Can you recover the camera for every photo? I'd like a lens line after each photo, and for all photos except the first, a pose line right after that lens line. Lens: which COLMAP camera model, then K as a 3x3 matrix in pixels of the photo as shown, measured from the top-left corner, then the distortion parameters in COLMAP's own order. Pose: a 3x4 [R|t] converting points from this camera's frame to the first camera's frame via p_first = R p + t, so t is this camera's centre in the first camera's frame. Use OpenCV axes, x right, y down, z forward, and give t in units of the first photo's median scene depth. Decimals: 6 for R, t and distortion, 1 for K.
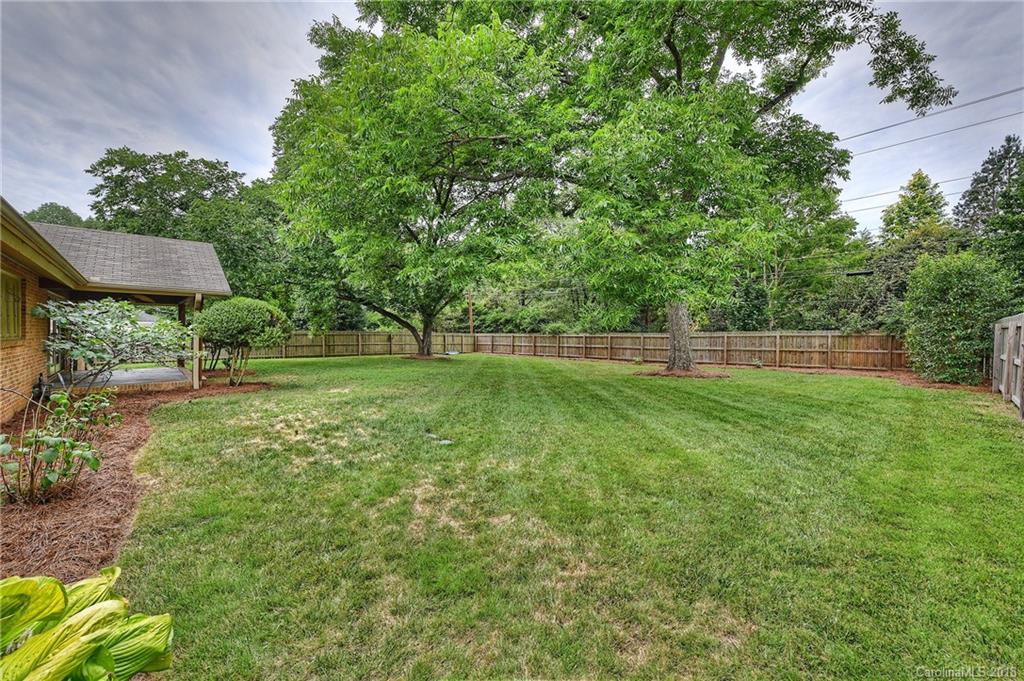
lens RADIAL K [[403.6, 0, 512.8], [0, 403.6, 337.9], [0, 0, 1]] dist [-0.001257, -0.000416]
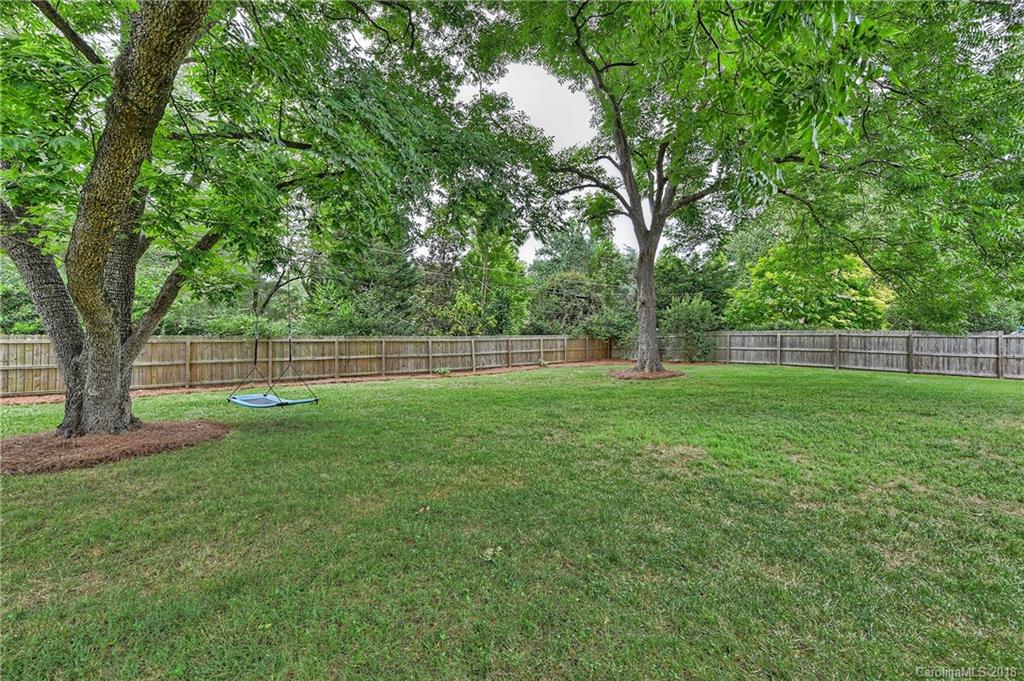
lens RADIAL K [[407.9, 0, 515.8], [0, 407.9, 341.3], [0, 0, 1]] dist [-0.001956, -0.000046]
pose [[0.040736, -0.003098, 0.999165, -0.450982], [0.012160, 0.999923, 0.002605, -0.002586], [-0.999096, 0.012044, 0.040770, 0.795069]]
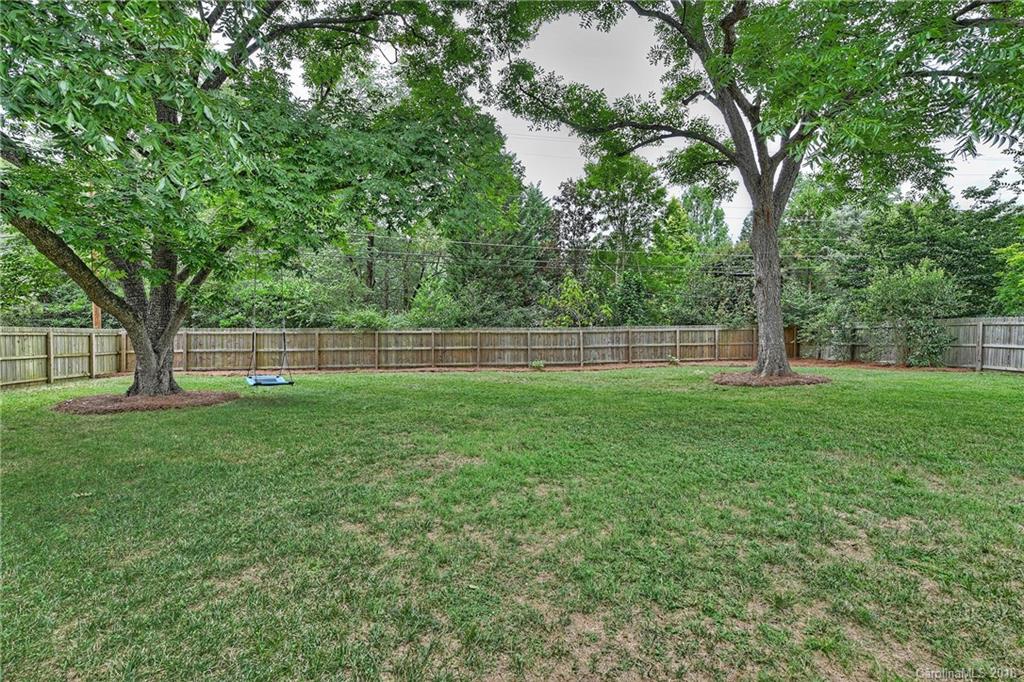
lens RADIAL K [[448.0, 0, 513.3], [0, 448.0, 335.8], [0, 0, 1]] dist [0.001668, 0.000128]
pose [[0.541952, -0.010598, 0.840343, -0.379537], [0.010261, 0.999929, 0.005993, -0.002530], [-0.840347, 0.005375, 0.542022, 0.574164]]
